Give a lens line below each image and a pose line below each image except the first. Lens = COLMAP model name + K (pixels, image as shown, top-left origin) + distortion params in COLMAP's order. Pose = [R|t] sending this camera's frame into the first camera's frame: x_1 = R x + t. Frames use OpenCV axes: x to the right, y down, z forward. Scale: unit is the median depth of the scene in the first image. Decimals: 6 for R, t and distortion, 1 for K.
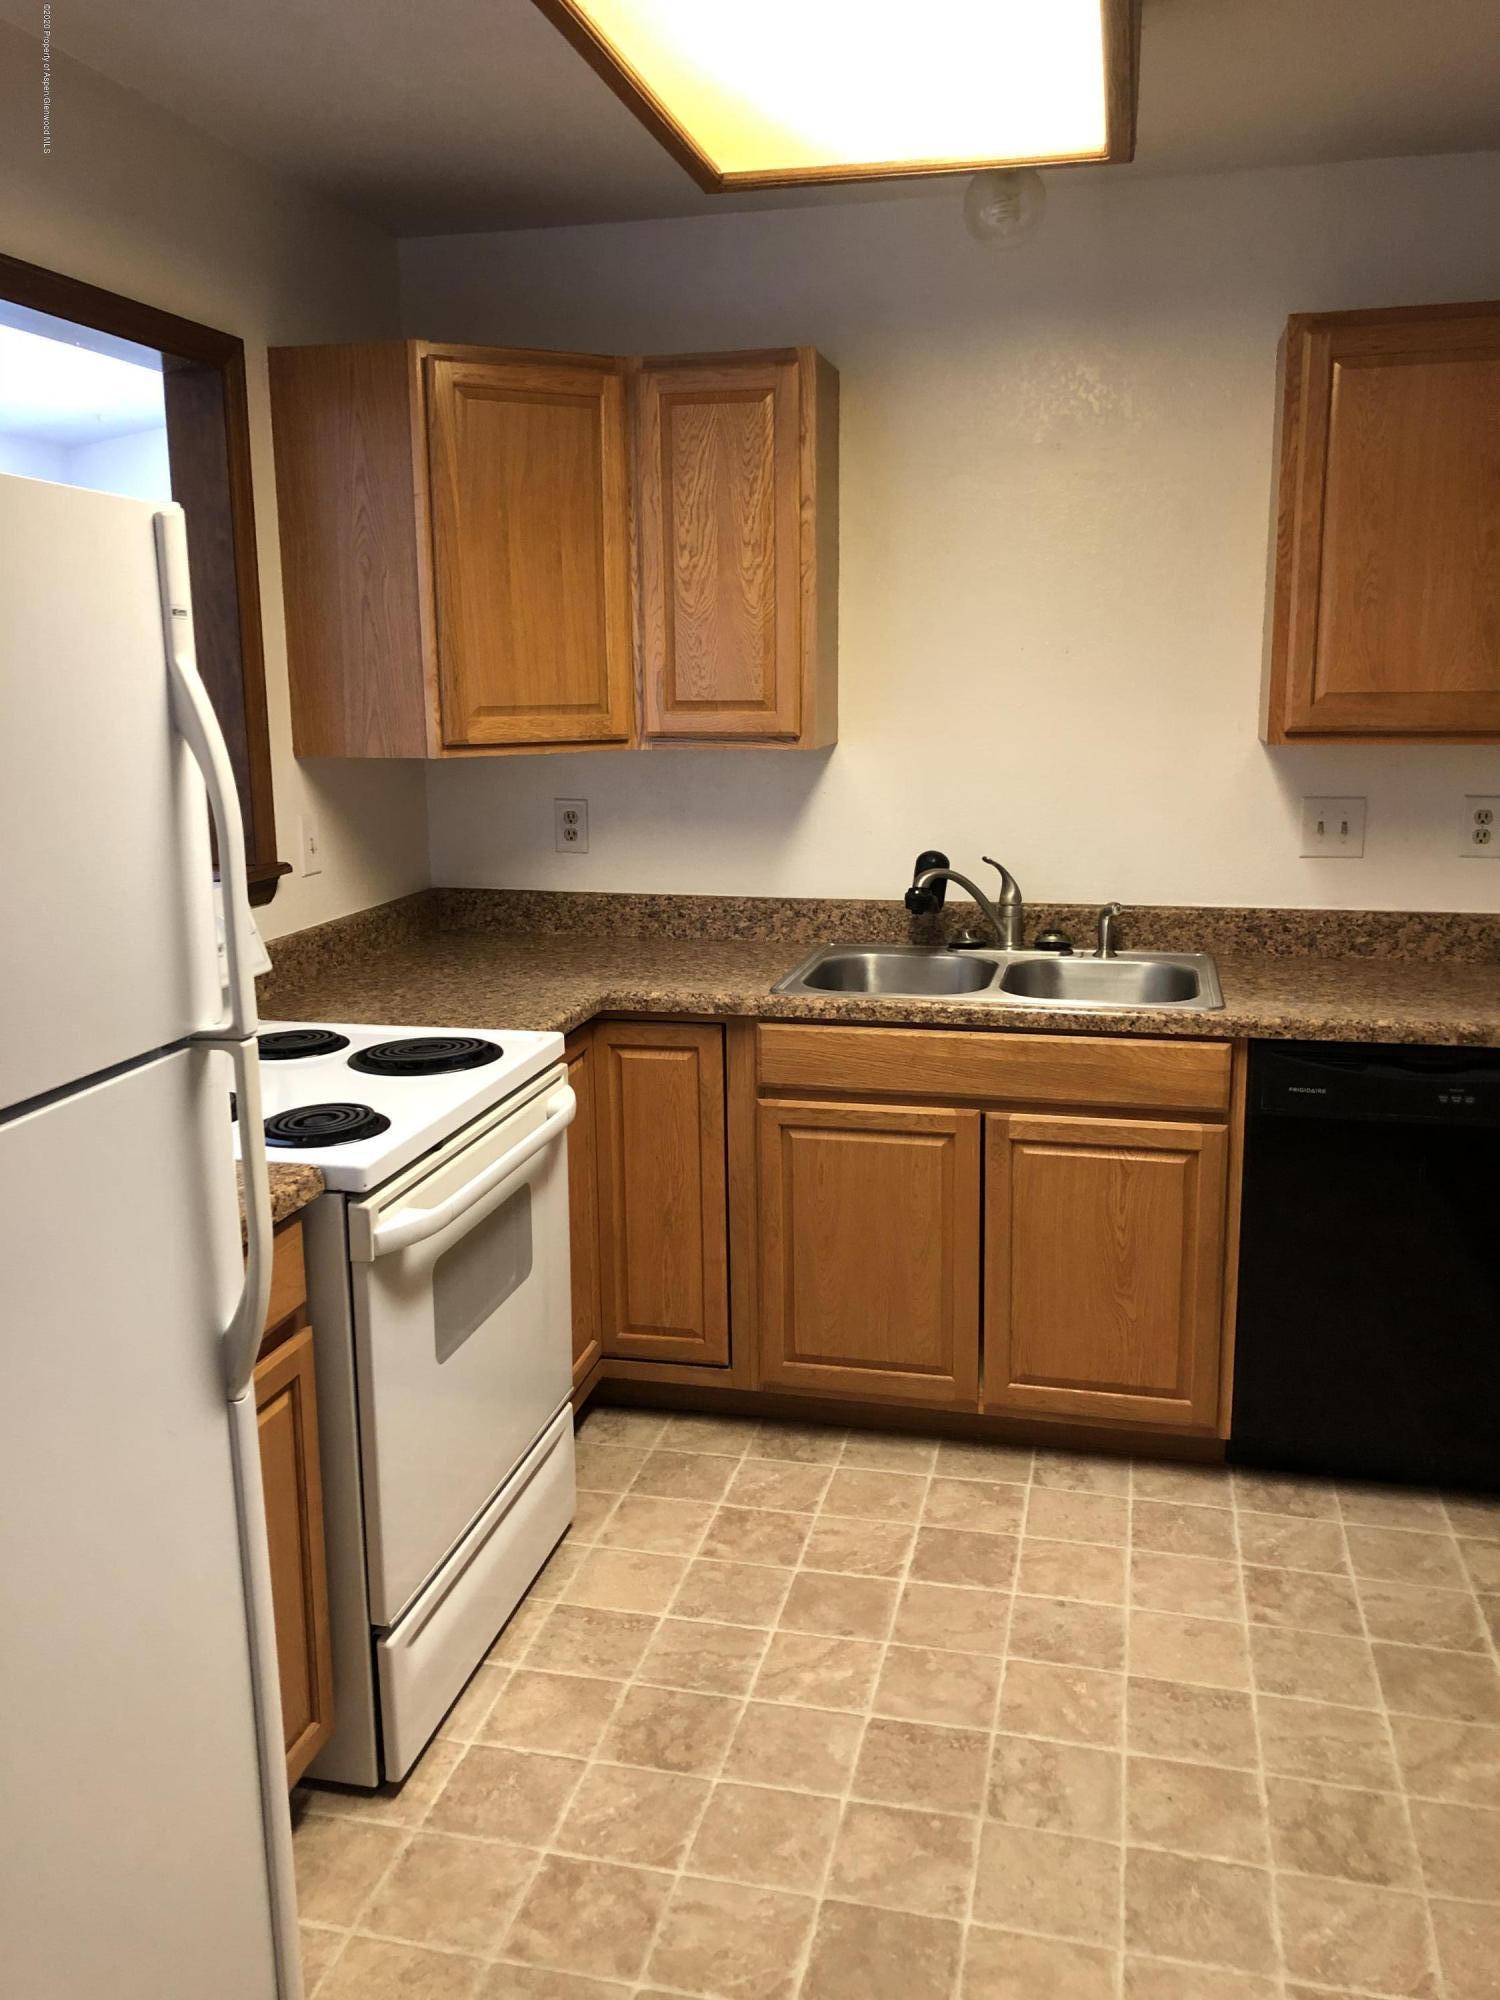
lens RADIAL K [[1651.3, 0, 750.0], [0, 1651.3, 1000.0], [0, 0, 1]] dist [0.005828, 0.005323]
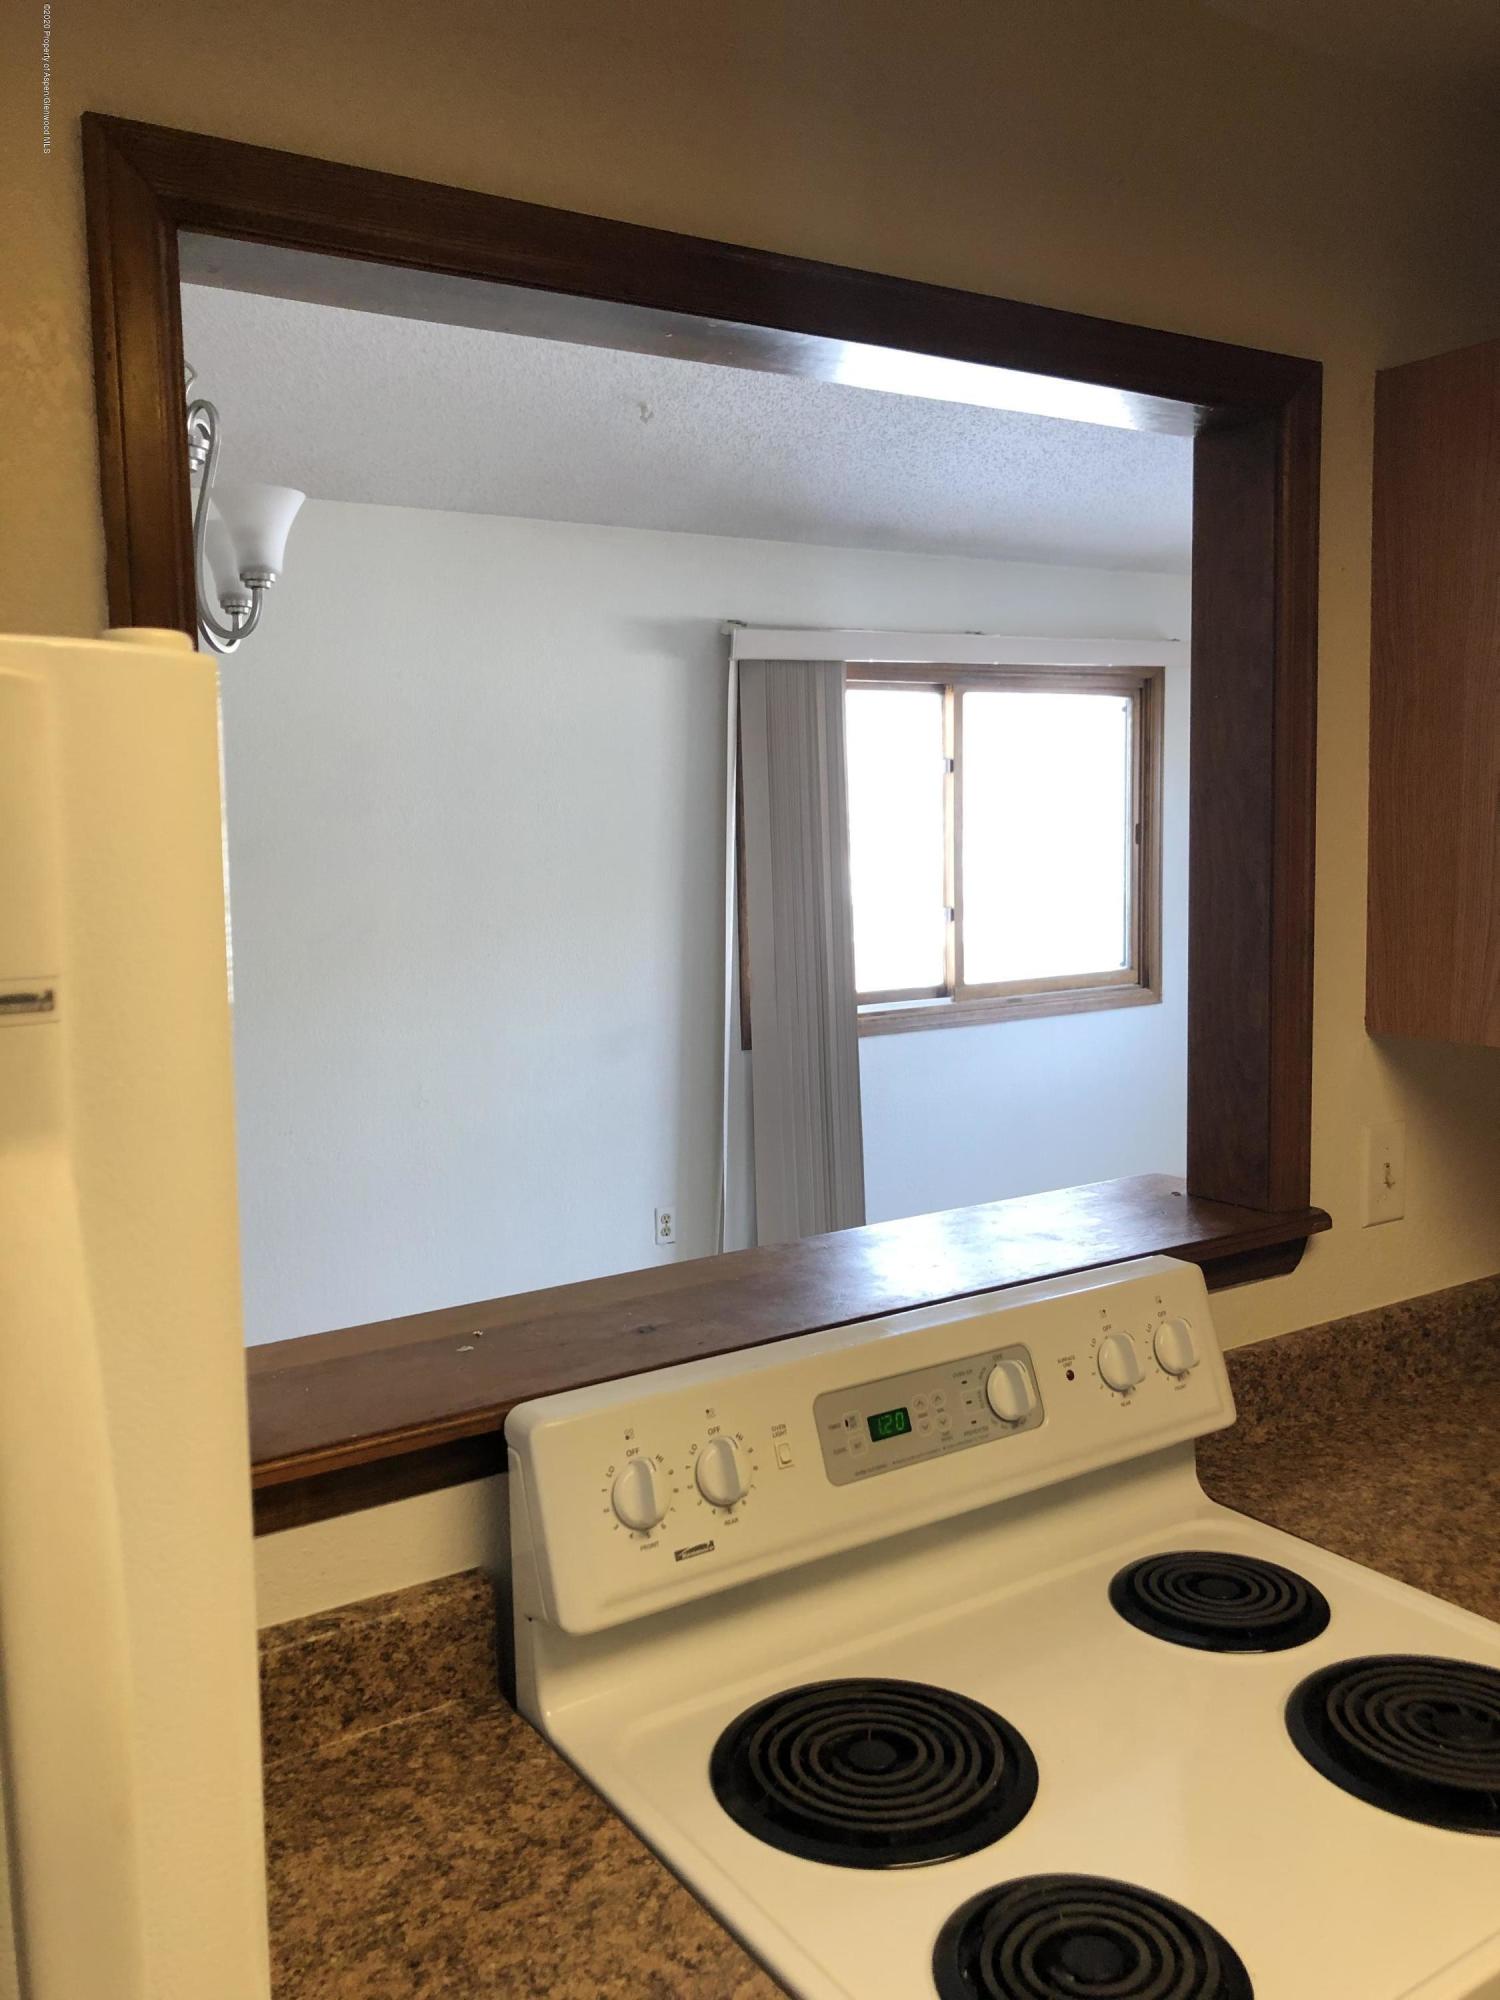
lens RADIAL K [[1651.3, 0, 750.0], [0, 1651.3, 1000.0], [0, 0, 1]] dist [0.005828, 0.005323]
pose [[0.722375, 0.064692, -0.688469, -0.022457], [-0.118551, 0.992460, -0.031134, -0.113568], [0.681264, 0.104109, 0.724597, 0.407818]]
